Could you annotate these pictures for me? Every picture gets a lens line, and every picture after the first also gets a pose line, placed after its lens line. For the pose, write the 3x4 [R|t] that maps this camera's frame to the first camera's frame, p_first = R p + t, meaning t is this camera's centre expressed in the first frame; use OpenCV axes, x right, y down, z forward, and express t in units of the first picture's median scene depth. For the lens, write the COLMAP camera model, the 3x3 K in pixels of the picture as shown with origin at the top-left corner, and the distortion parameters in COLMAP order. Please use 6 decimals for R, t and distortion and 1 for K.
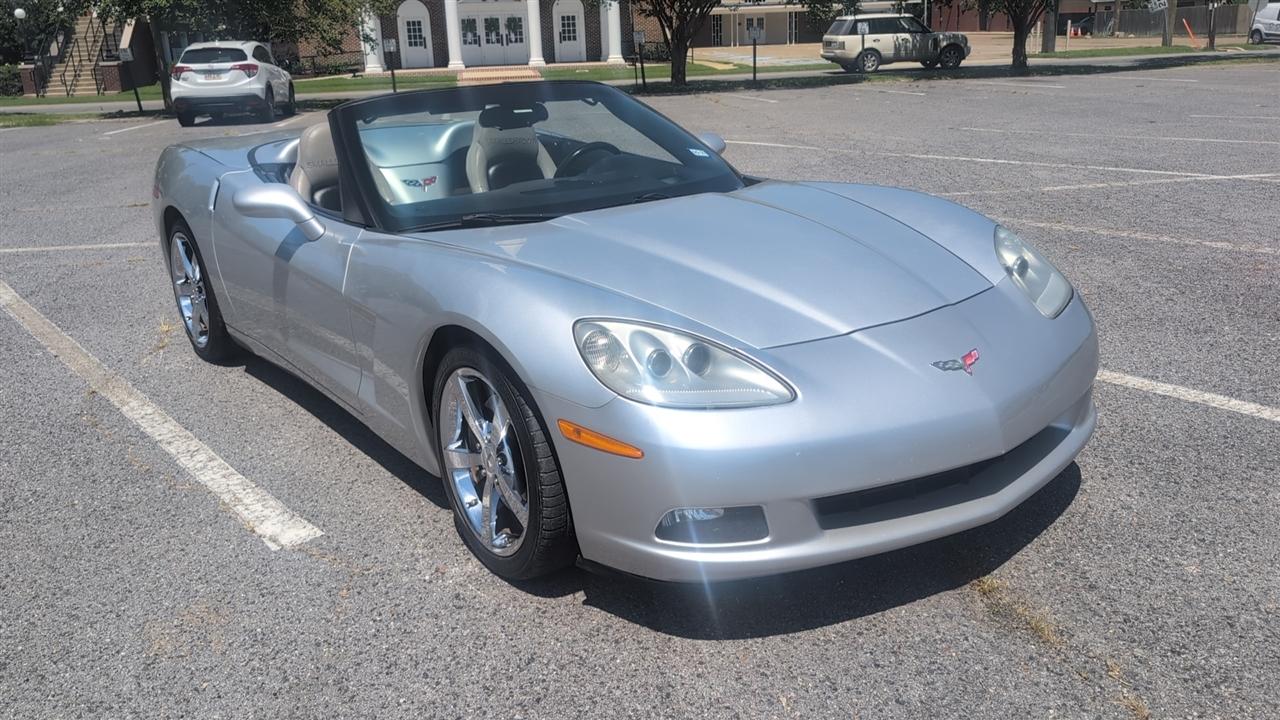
lens RADIAL K [[1073.8, 0, 640.1], [0, 1073.8, 361.4], [0, 0, 1]] dist [0.014635, -0.009308]
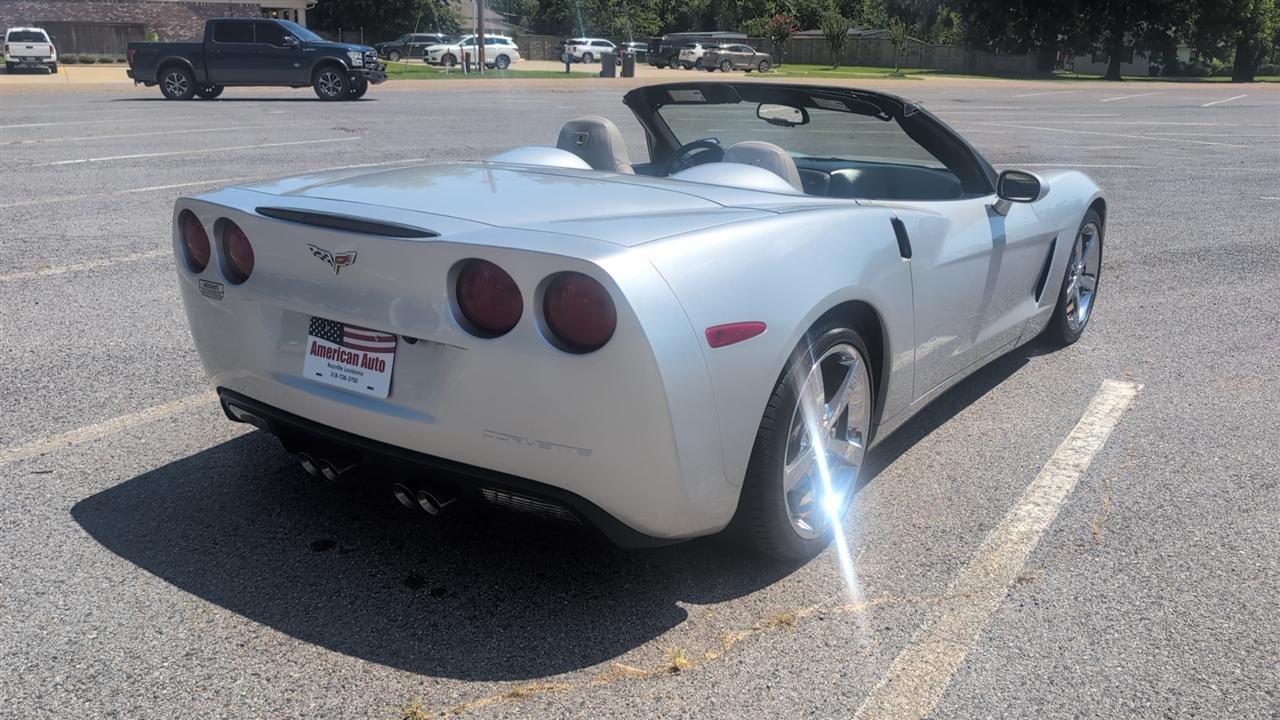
lens RADIAL K [[1073.8, 0, 636.9], [0, 1073.8, 359.0], [0, 0, 1]] dist [0.014635, -0.009308]
pose [[-0.309418, -0.235741, 0.921242, -1.172009], [0.280988, 0.902858, 0.325412, -0.422221], [-0.908464, 0.359547, -0.213120, 1.534759]]
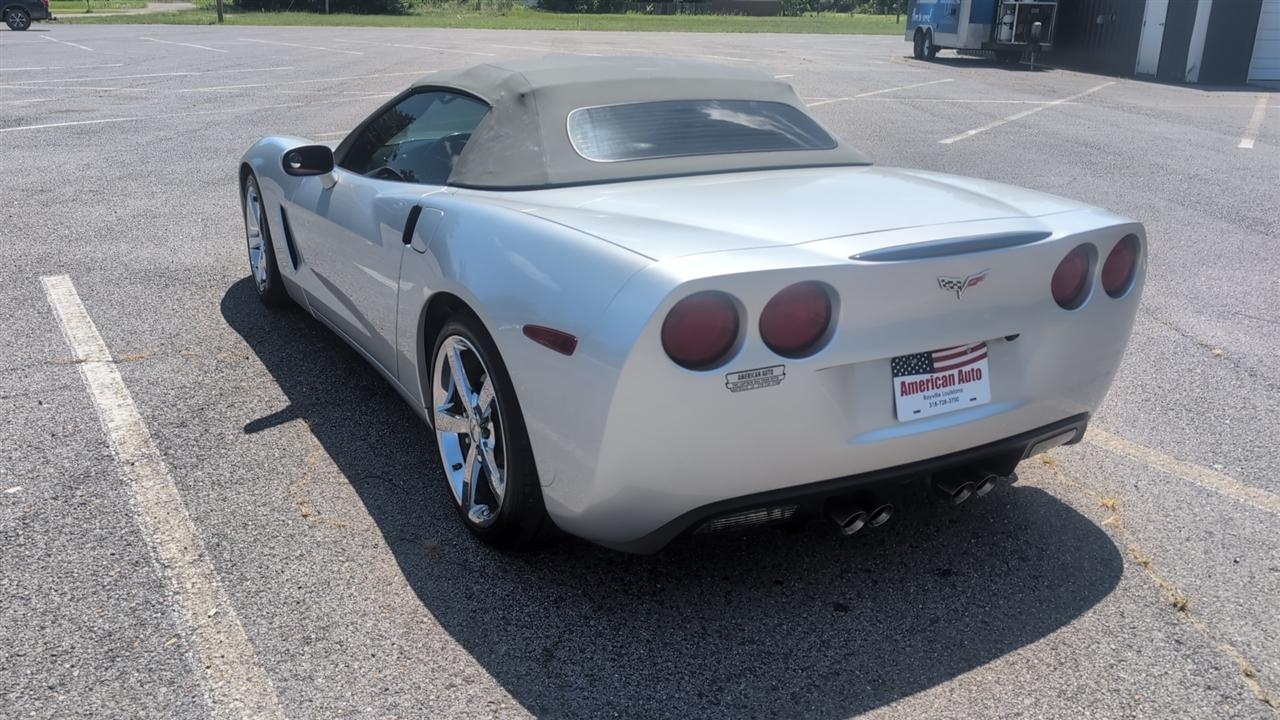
lens RADIAL K [[1073.8, 0, 643.3], [0, 1073.8, 366.4], [0, 0, 1]] dist [0.014635, -0.009308]
pose [[-0.993385, -0.024052, 0.112285, -0.353575], [0.045827, 0.813543, 0.579696, -0.665122], [-0.105291, 0.581007, -0.807059, 2.128498]]
